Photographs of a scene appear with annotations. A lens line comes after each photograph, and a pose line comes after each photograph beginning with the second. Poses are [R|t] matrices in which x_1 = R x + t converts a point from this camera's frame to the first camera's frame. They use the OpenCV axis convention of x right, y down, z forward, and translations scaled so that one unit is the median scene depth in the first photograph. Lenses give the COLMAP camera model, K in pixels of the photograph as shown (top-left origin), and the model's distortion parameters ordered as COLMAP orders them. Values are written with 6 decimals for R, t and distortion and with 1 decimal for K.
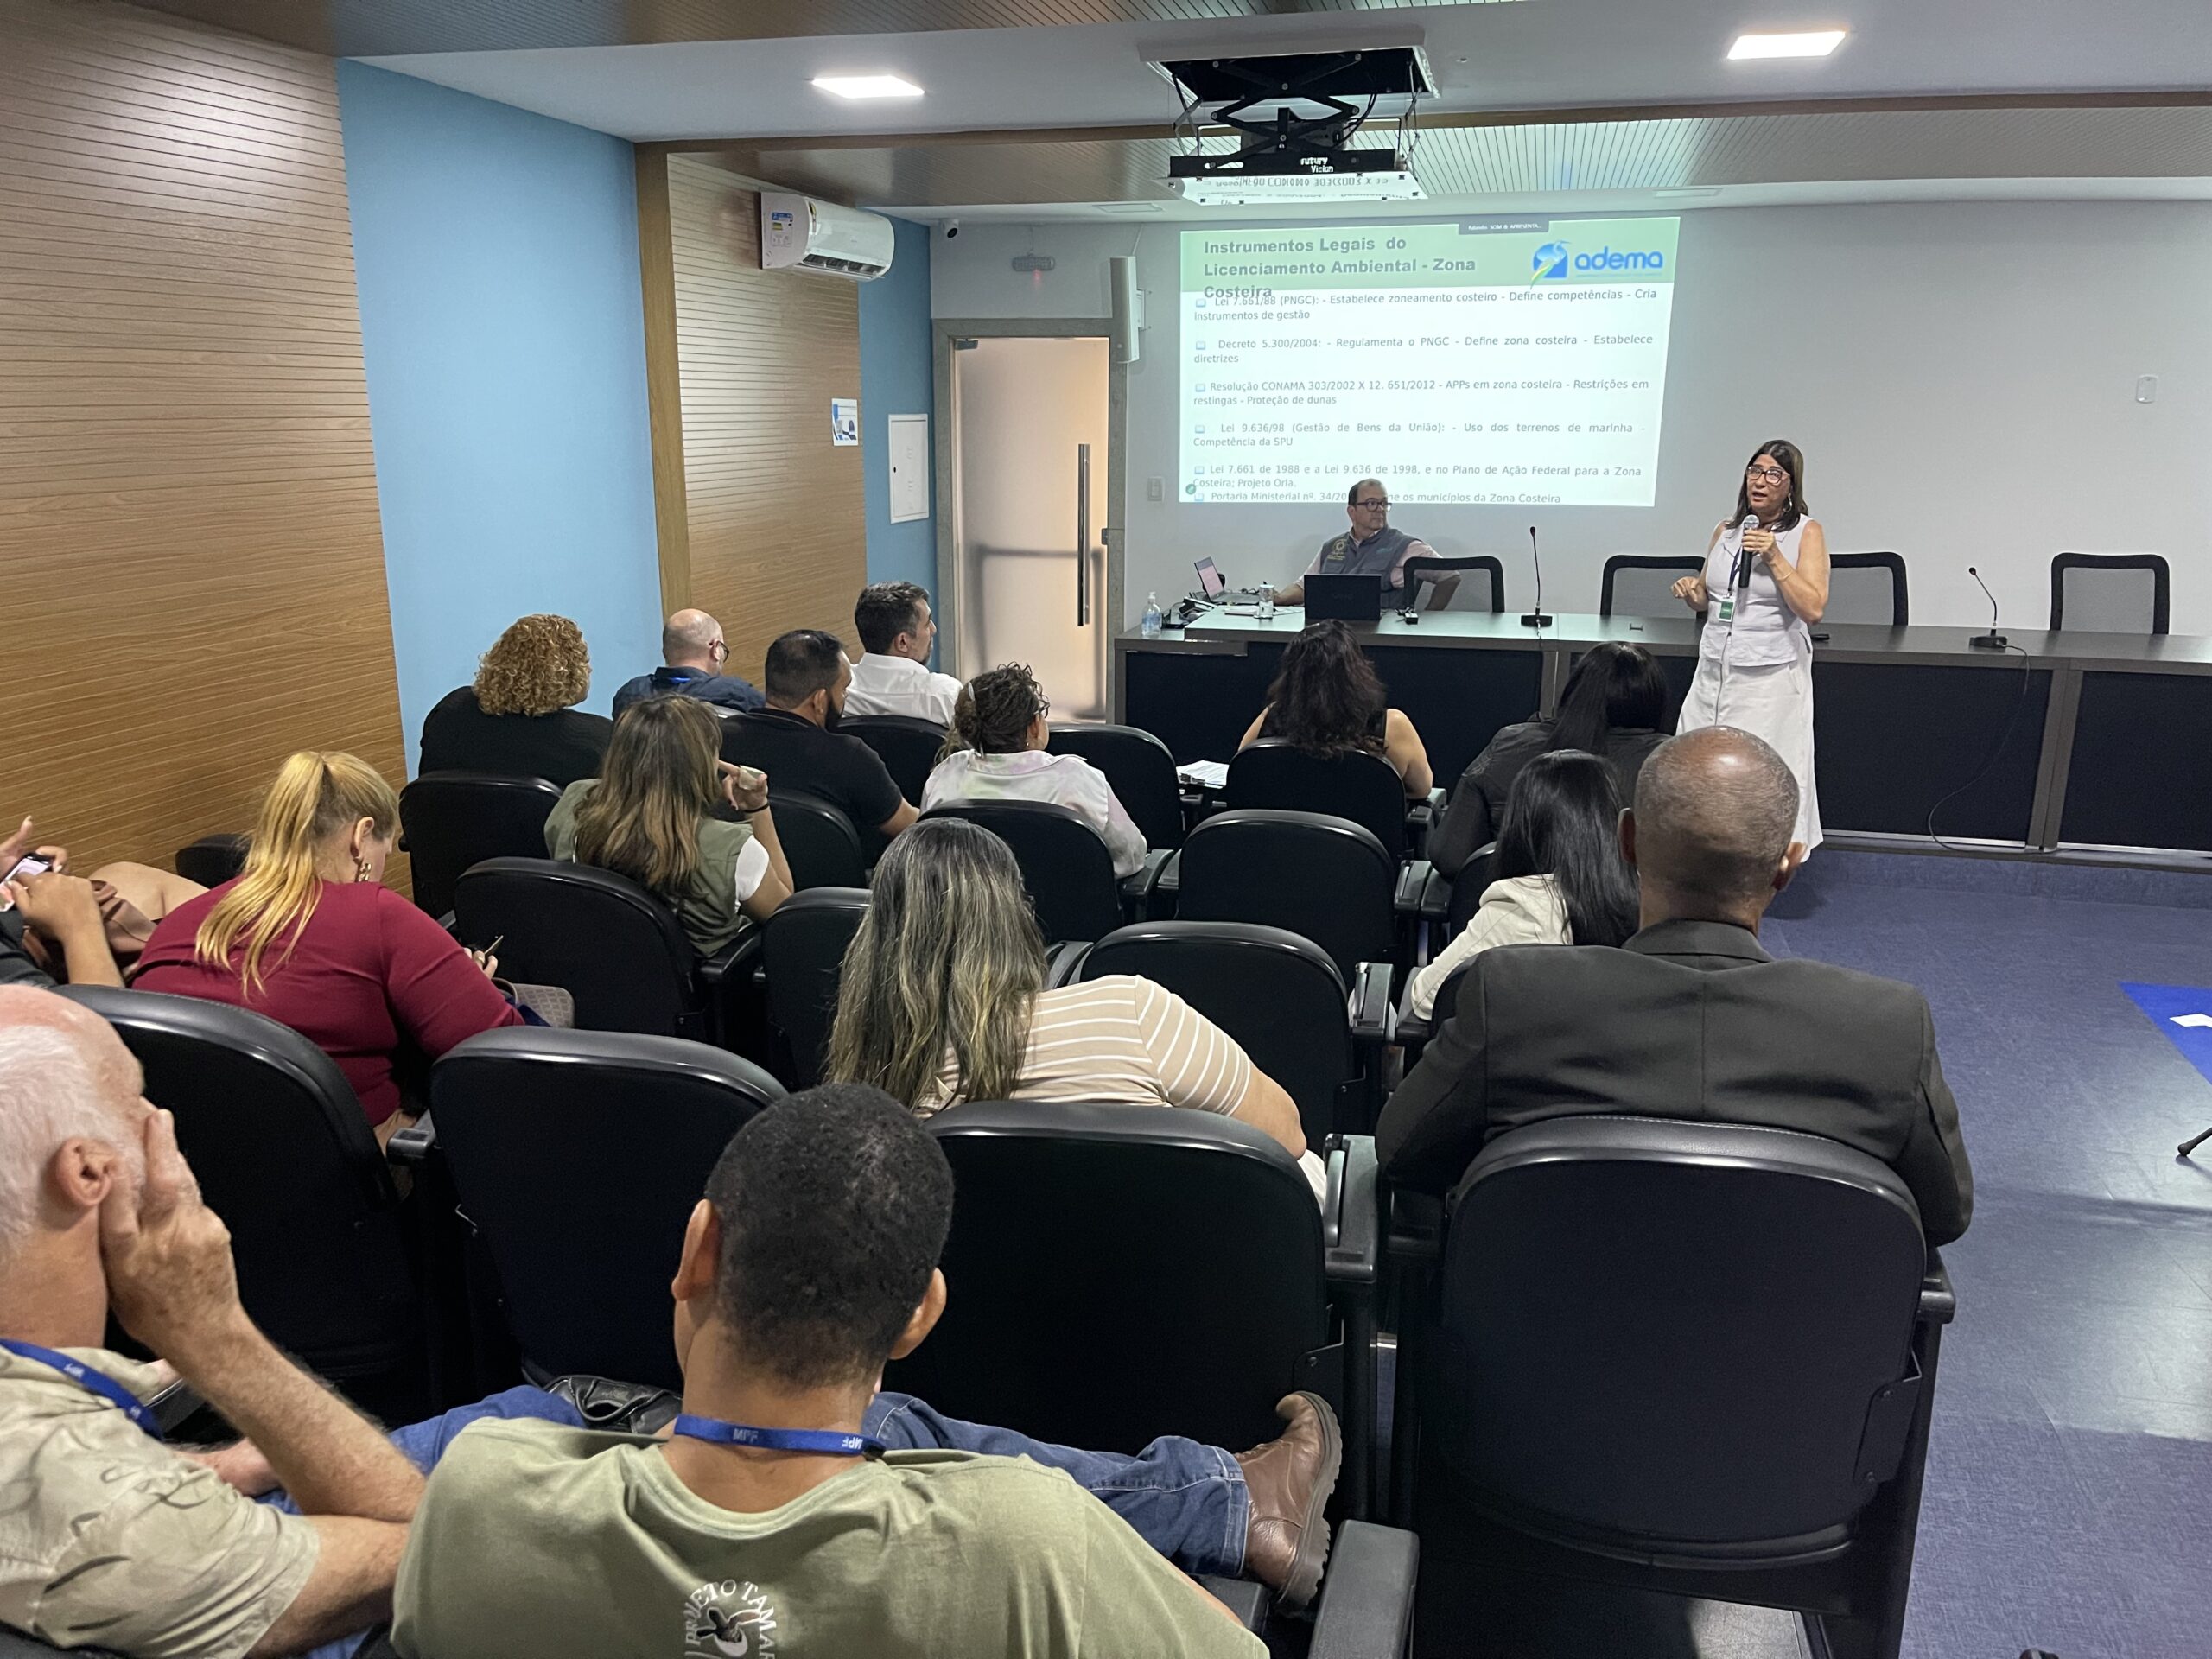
lens RADIAL K [[1633.0, 0, 1106.0], [0, 1633.0, 829.5], [0, 0, 1]] dist [0.001654, 0.002793]
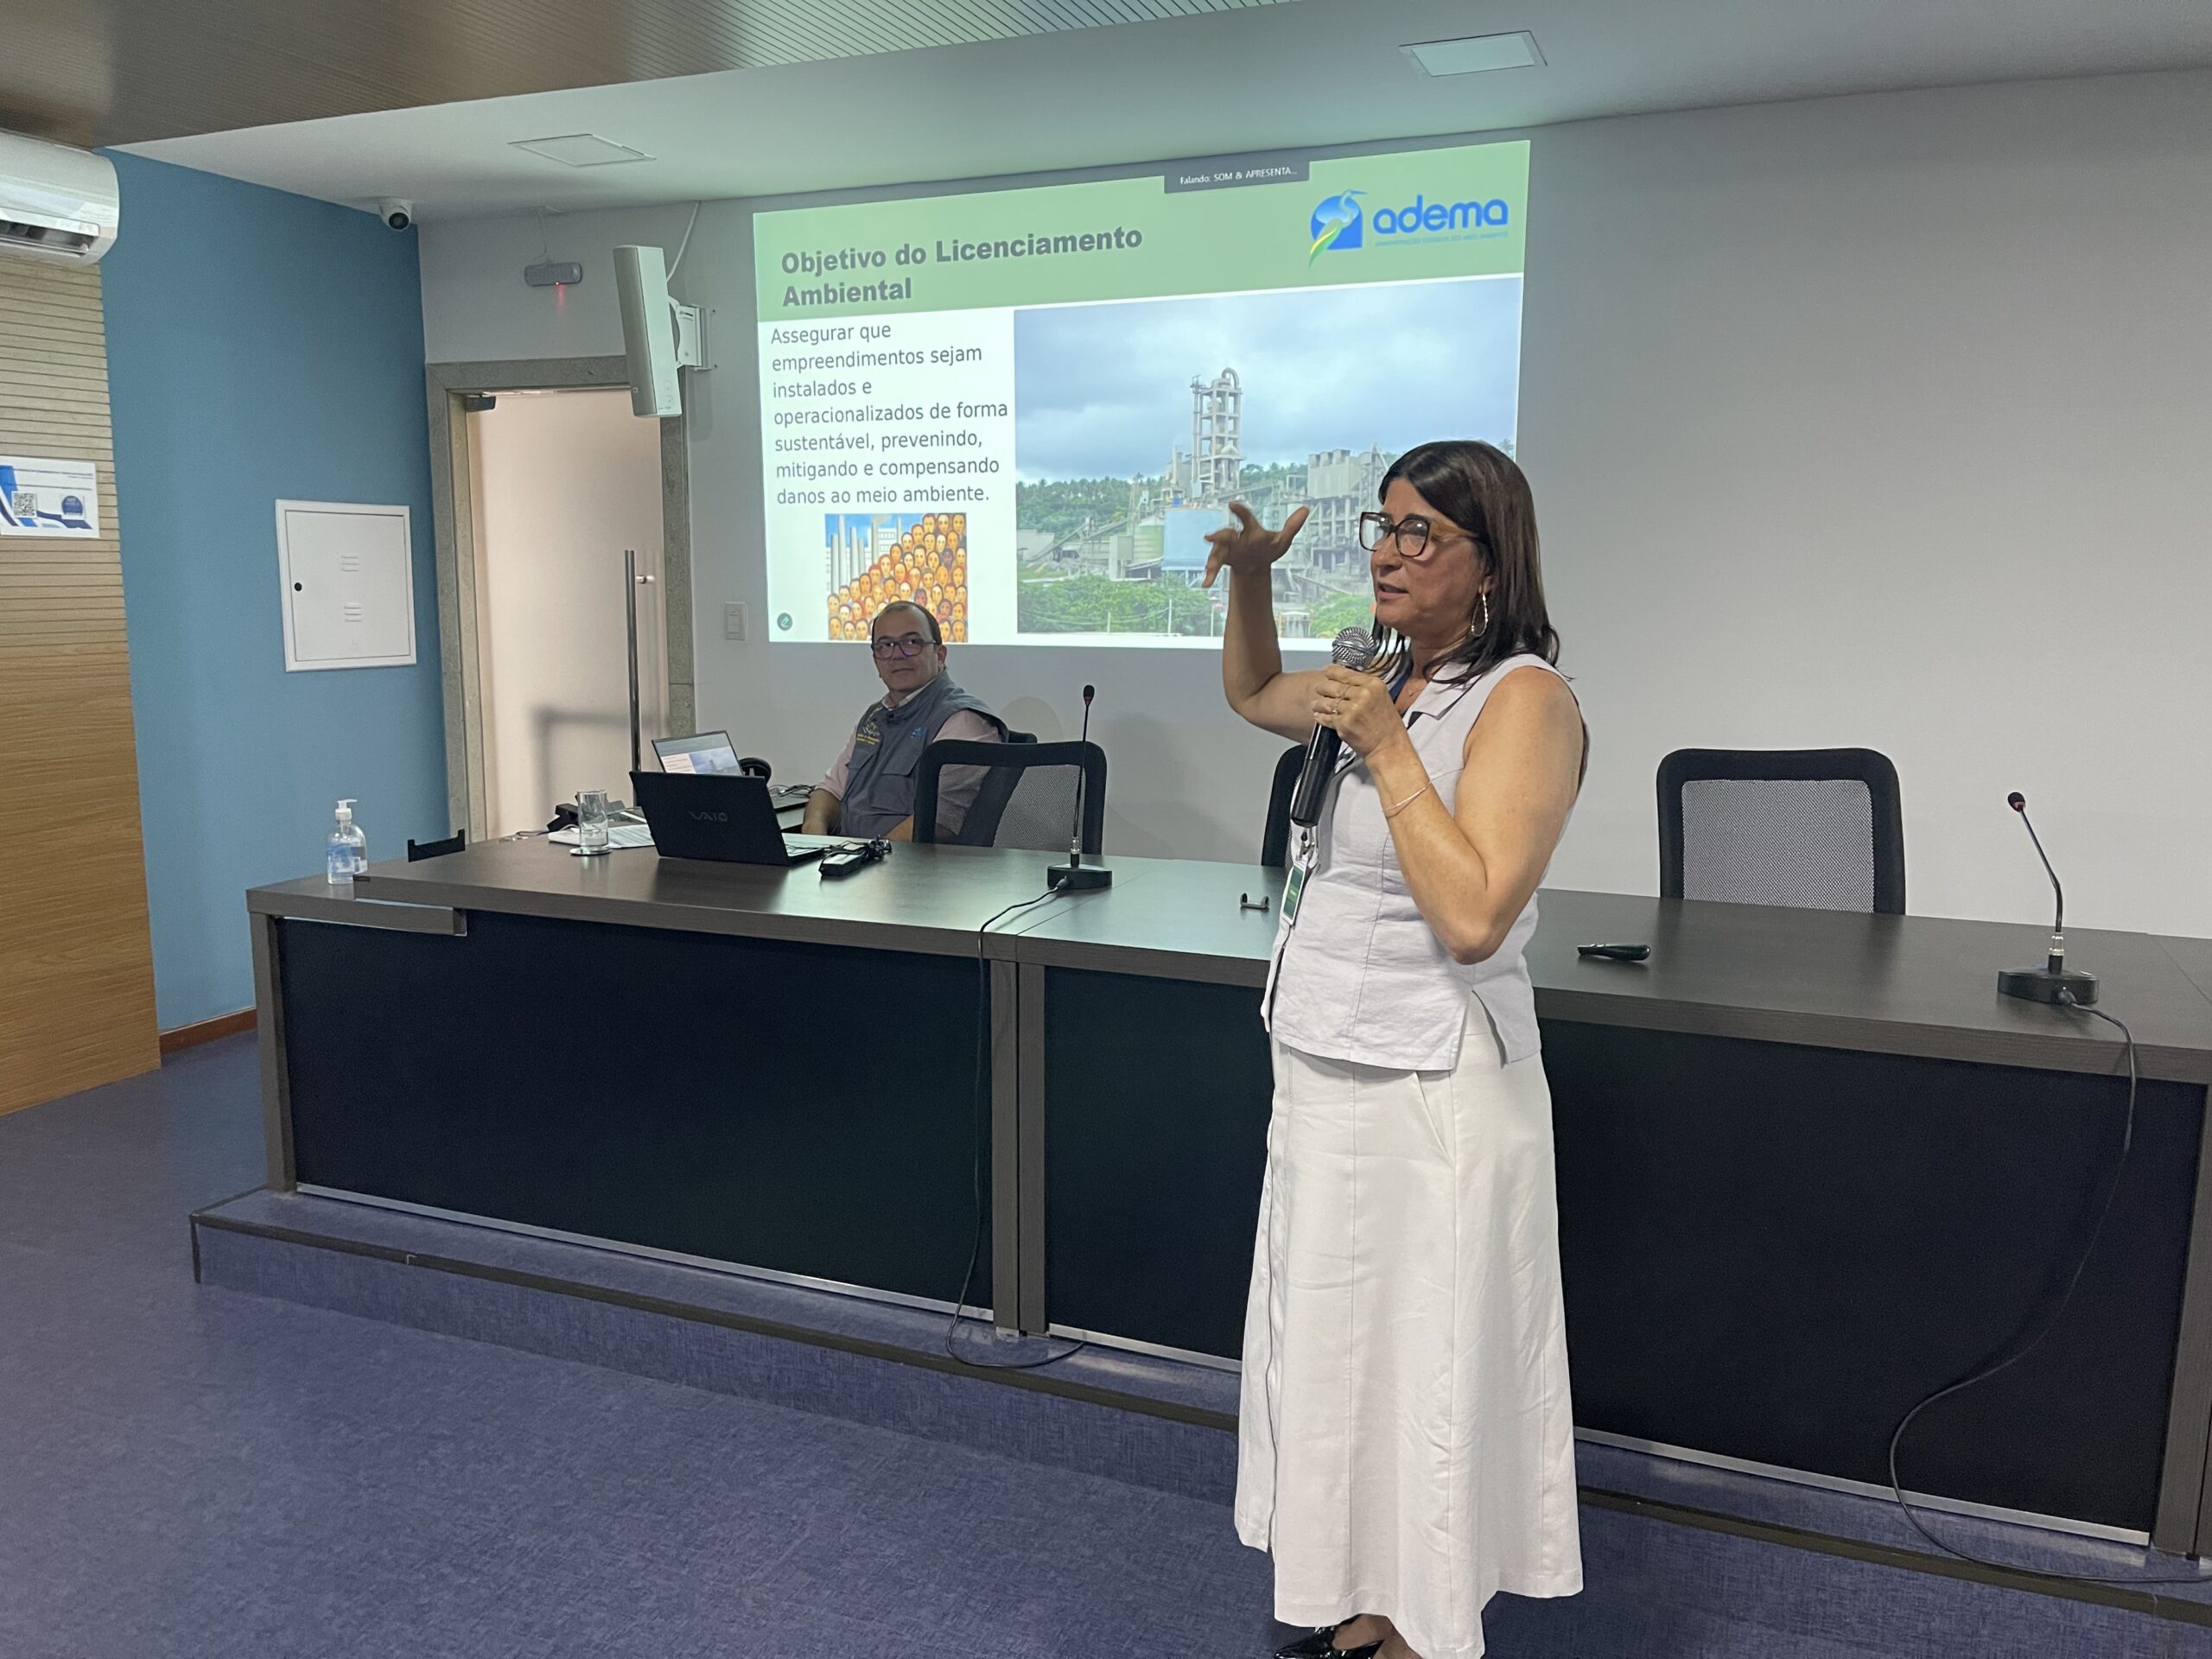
lens RADIAL K [[1633.0, 0, 1106.0], [0, 1633.0, 829.5], [0, 0, 1]] dist [0.001654, 0.002793]
pose [[0.986822, 0.026496, -0.159625, 0.293607], [-0.042176, 0.994520, -0.095662, -0.081458], [0.156216, 0.101134, 0.982532, 0.449261]]
